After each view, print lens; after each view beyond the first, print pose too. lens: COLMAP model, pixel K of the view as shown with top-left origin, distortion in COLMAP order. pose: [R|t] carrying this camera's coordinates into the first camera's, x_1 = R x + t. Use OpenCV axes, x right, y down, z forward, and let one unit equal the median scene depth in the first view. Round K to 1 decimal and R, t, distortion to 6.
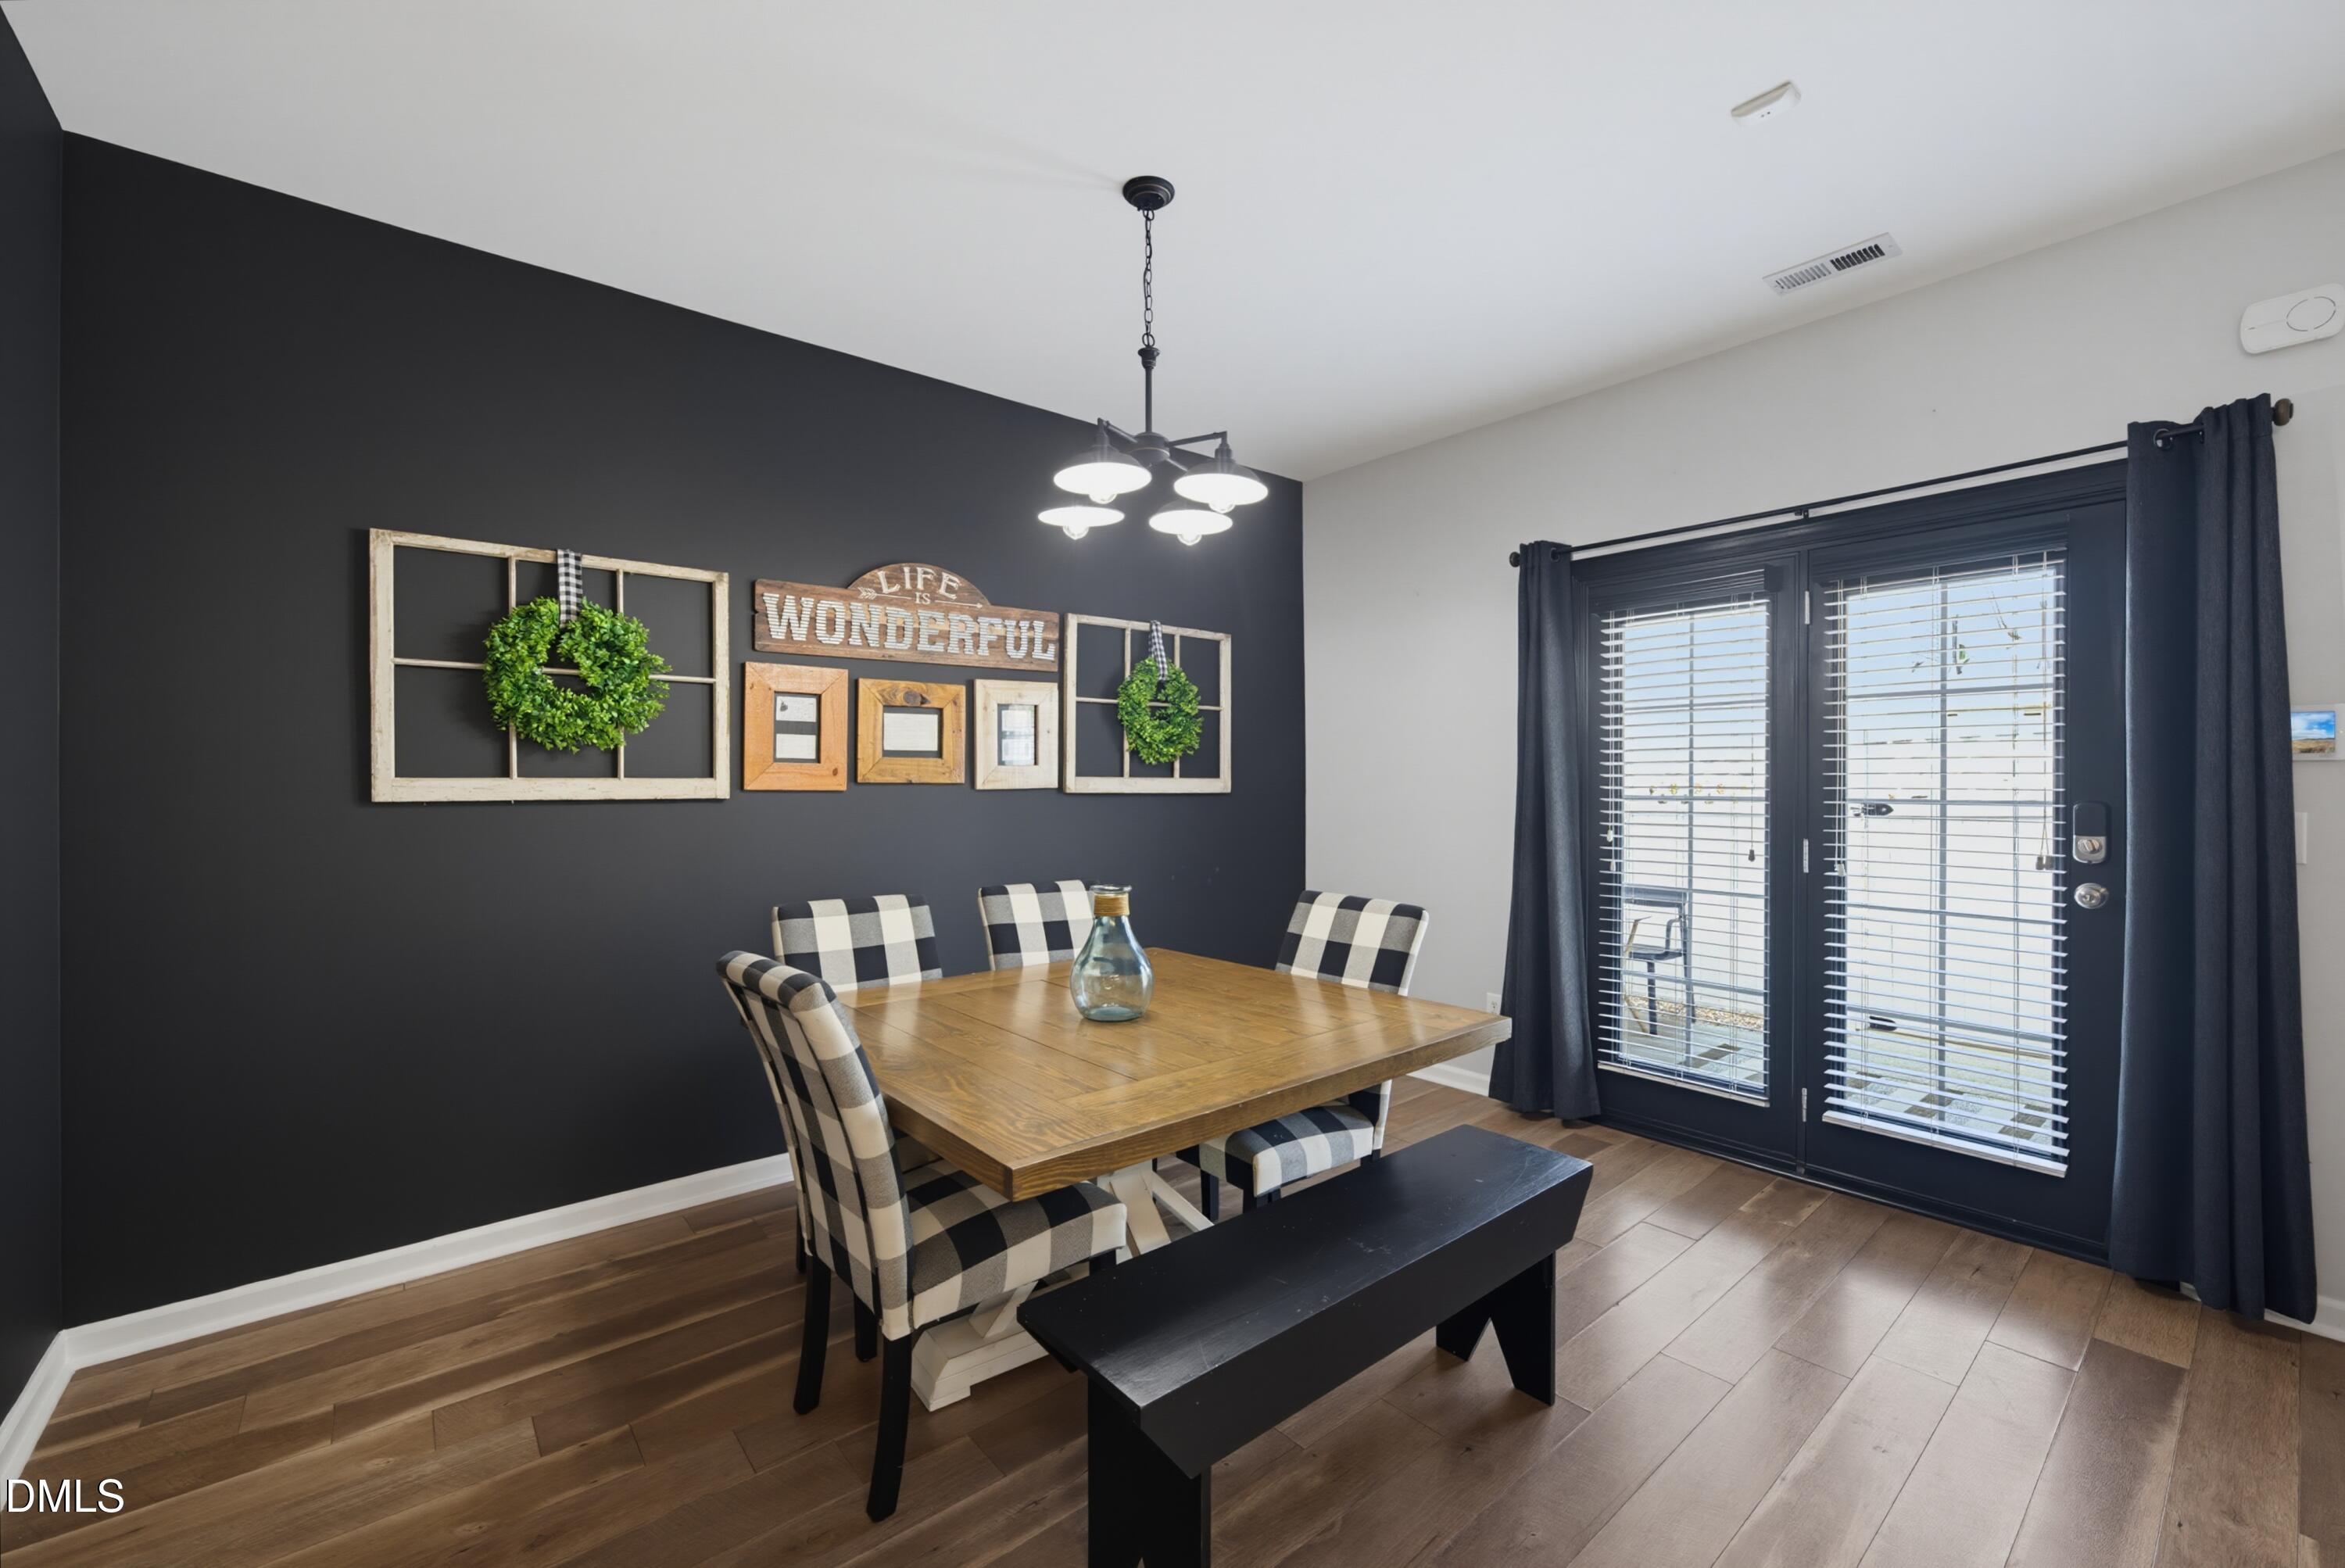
lens RADIAL K [[954.5, 0, 1179.1], [0, 954.5, 788.7], [0, 0, 1]] dist [-0.015550, 0.006723]
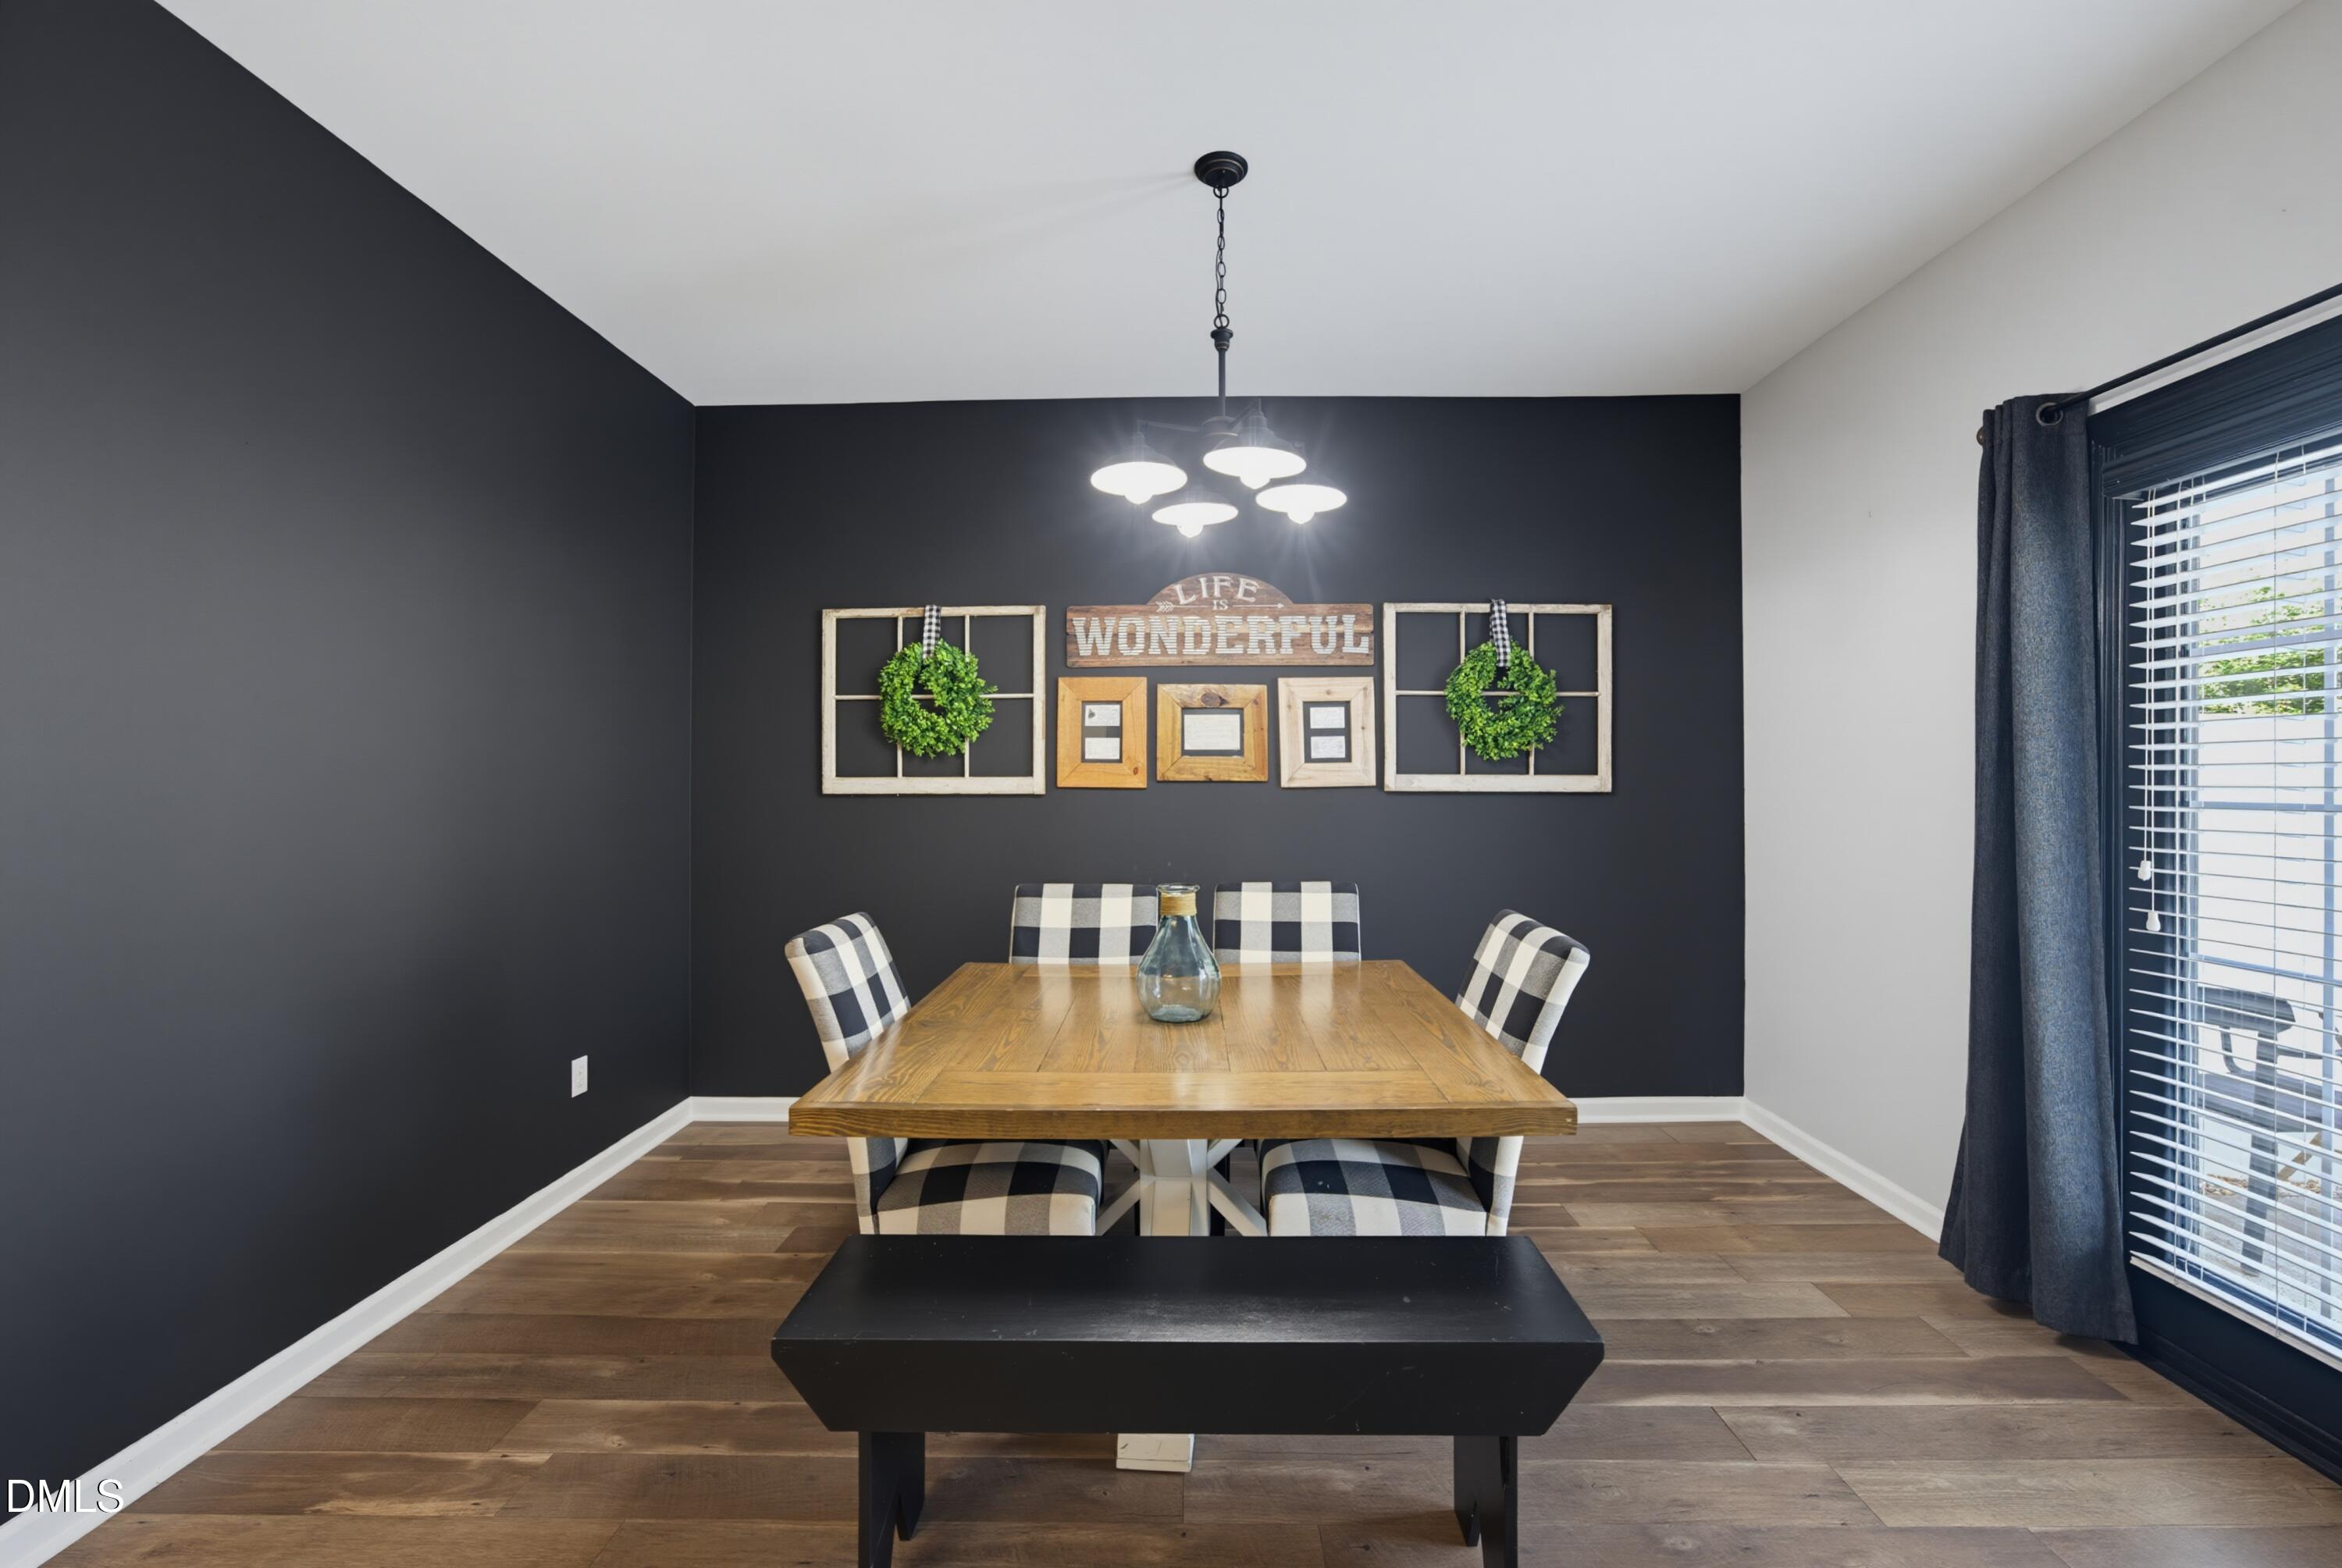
lens RADIAL K [[953.2, 0, 1181.4], [0, 953.2, 787.7], [0, 0, 1]] dist [-0.015550, 0.006723]
pose [[0.755549, 0.005040, -0.655073, 0.391245], [-0.004959, 0.999986, 0.001974, -0.000180], [0.655074, 0.001757, 0.755563, 0.173610]]
